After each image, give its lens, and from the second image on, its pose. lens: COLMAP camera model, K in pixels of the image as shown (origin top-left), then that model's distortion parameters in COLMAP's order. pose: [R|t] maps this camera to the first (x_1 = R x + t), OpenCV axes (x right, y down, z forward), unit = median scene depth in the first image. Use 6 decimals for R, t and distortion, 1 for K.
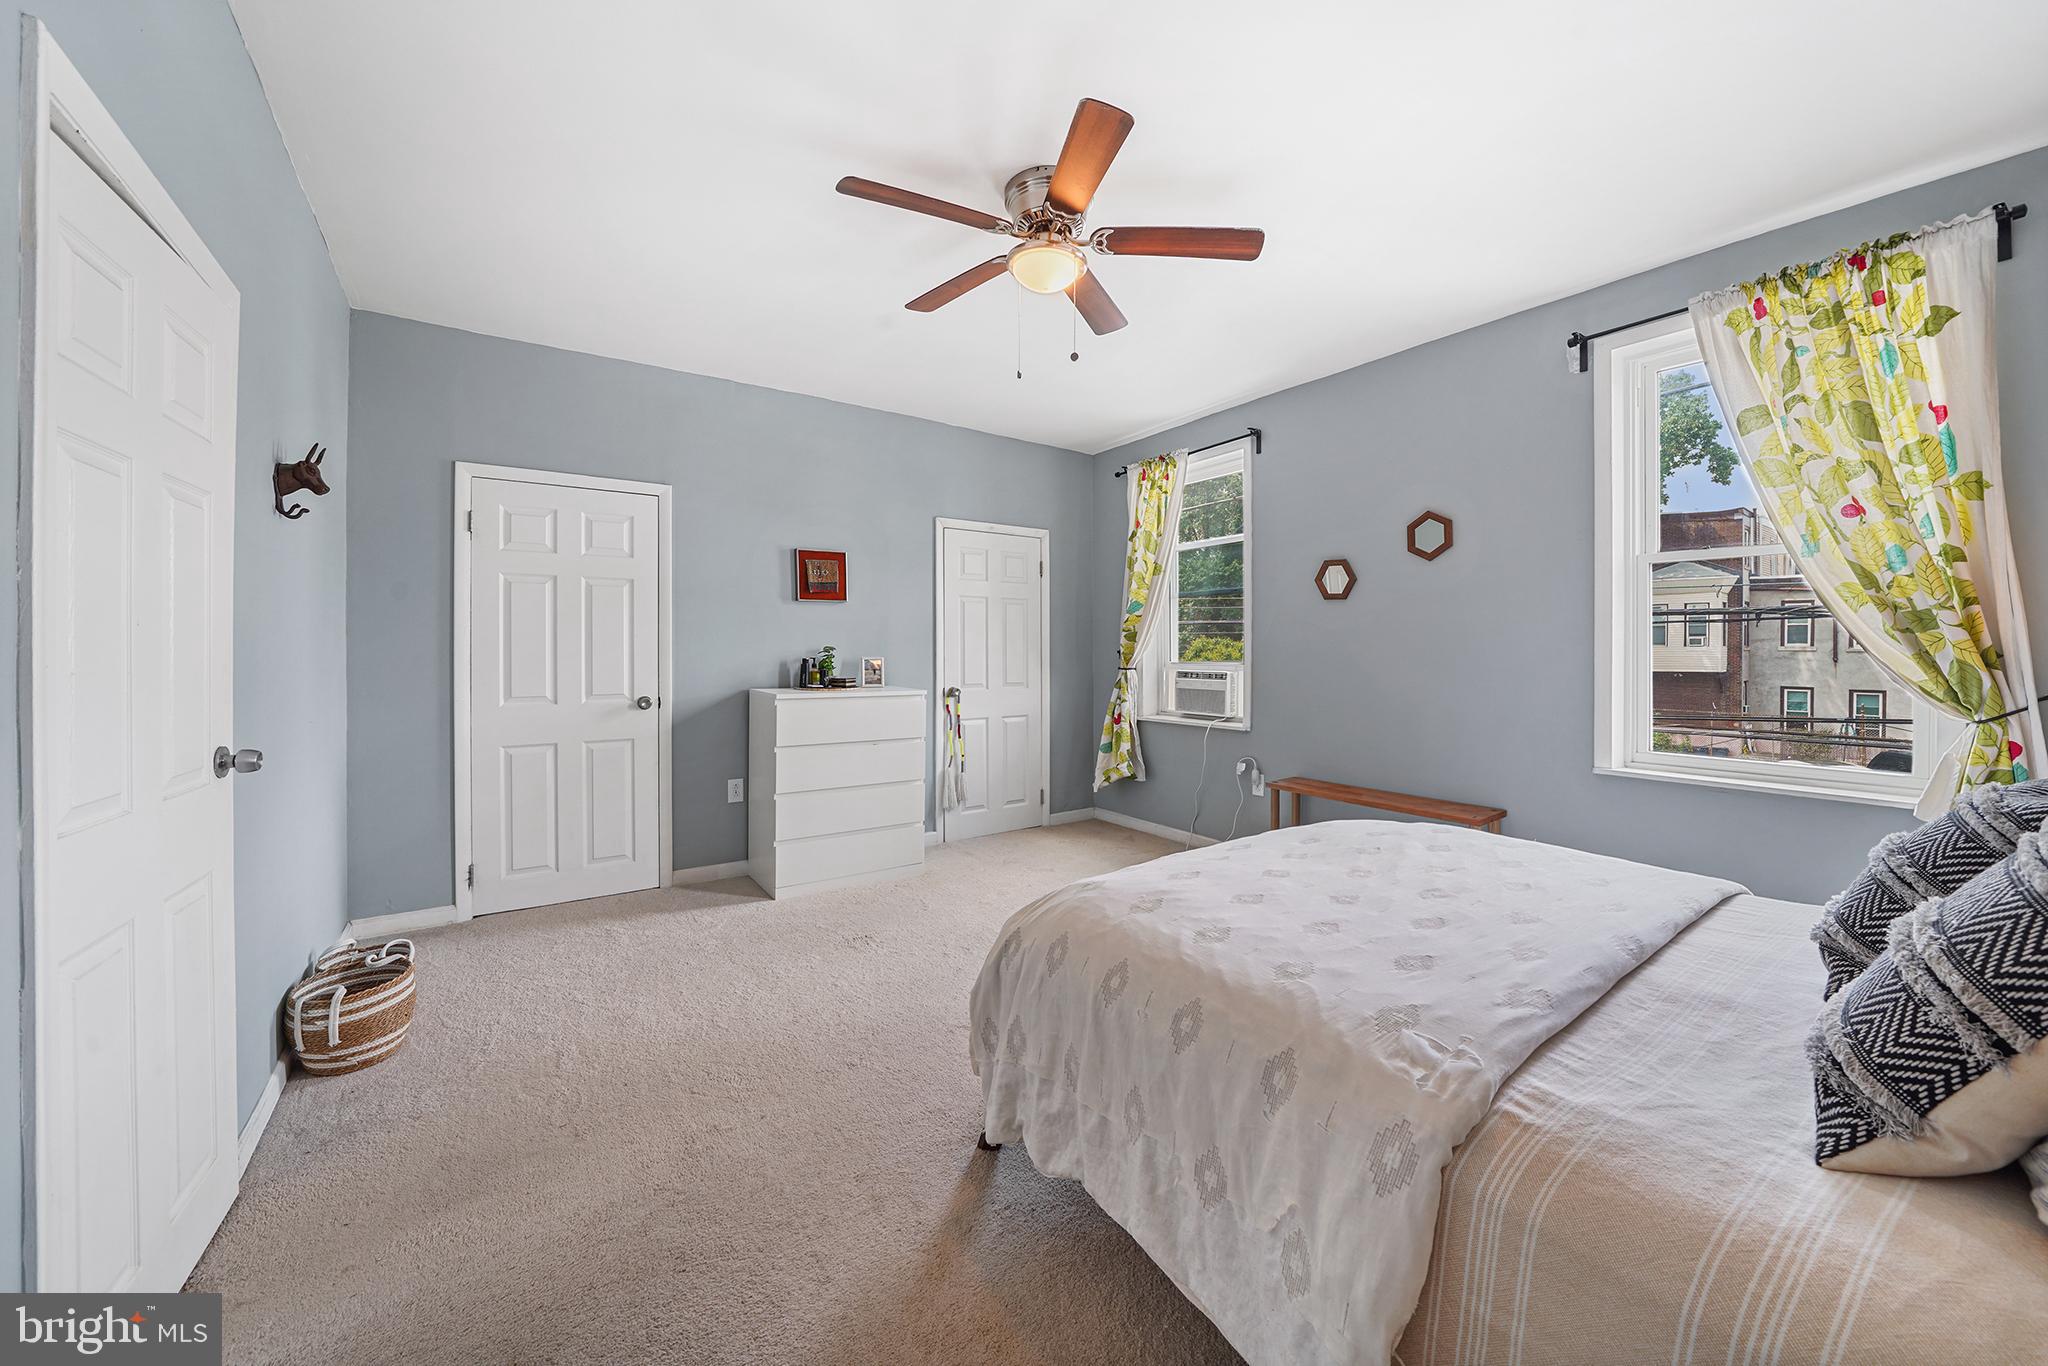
lens RADIAL K [[748.5, 0, 1045.5], [0, 748.5, 654.5], [0, 0, 1]] dist [-0.017588, 0.000087]
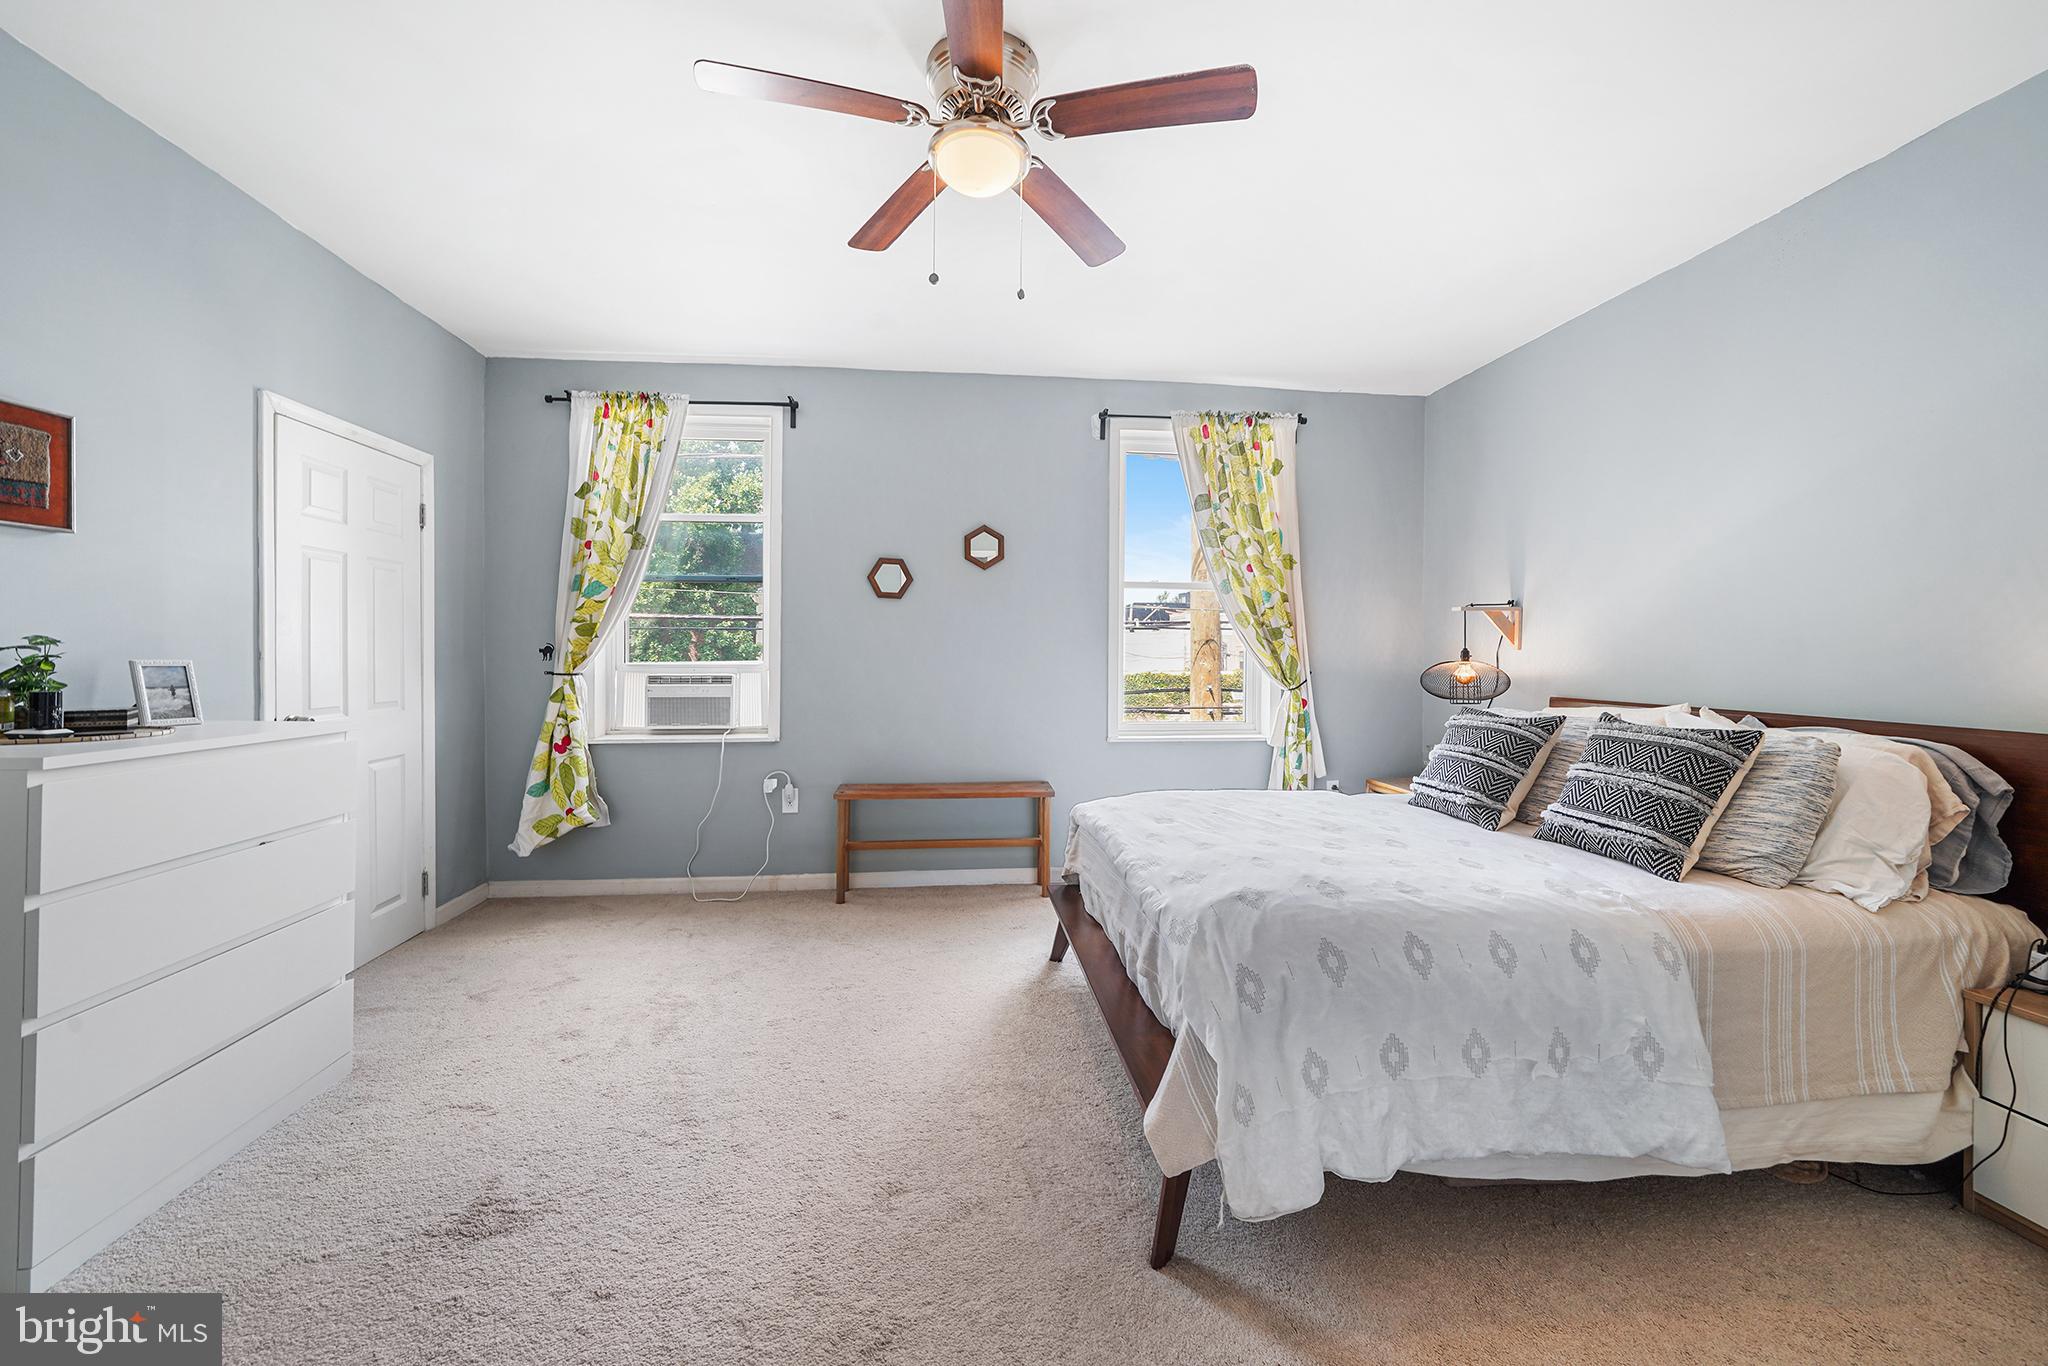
lens RADIAL K [[768.8, 0, 1022.1], [0, 768.8, 657.6], [0, 0, 1]] dist [-0.015156, -0.000014]
pose [[0.491492, -0.004976, 0.870868, -0.361986], [0.002281, 0.999988, 0.004426, 0.001051], [-0.870879, -0.000189, 0.491498, 0.301125]]
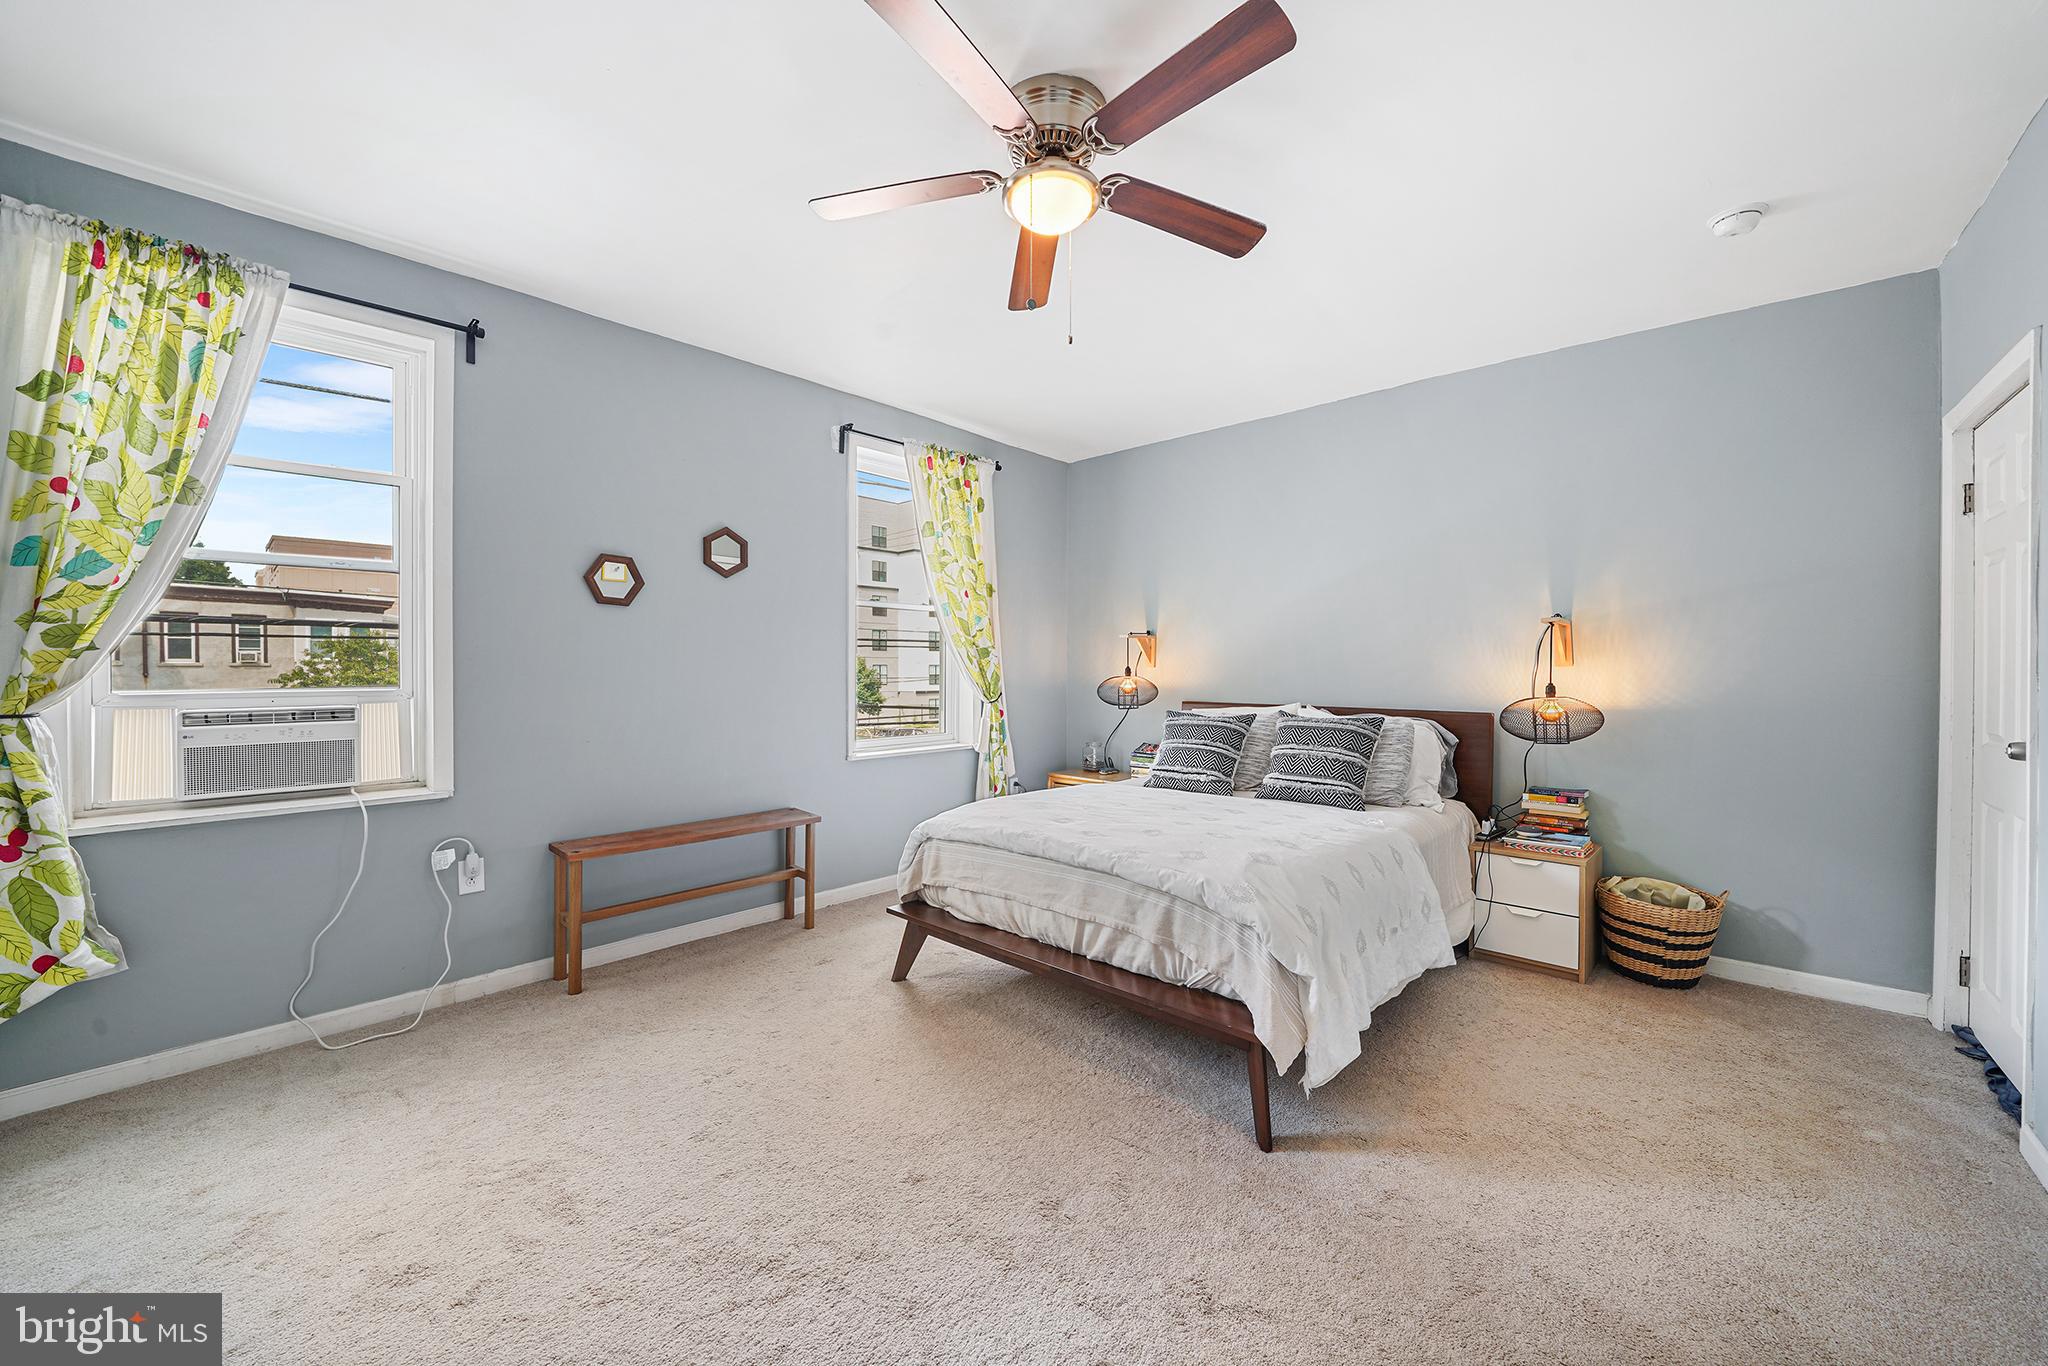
lens RADIAL K [[759.2, 0, 1024.0], [0, 759.2, 683.0], [0, 0, 1]] dist [-0.012525, 0.000257]
pose [[-0.192878, -0.022132, 0.980973, -0.431795], [0.004004, 0.999720, 0.023342, -0.006149], [-0.981215, 0.008430, -0.192735, 0.632805]]
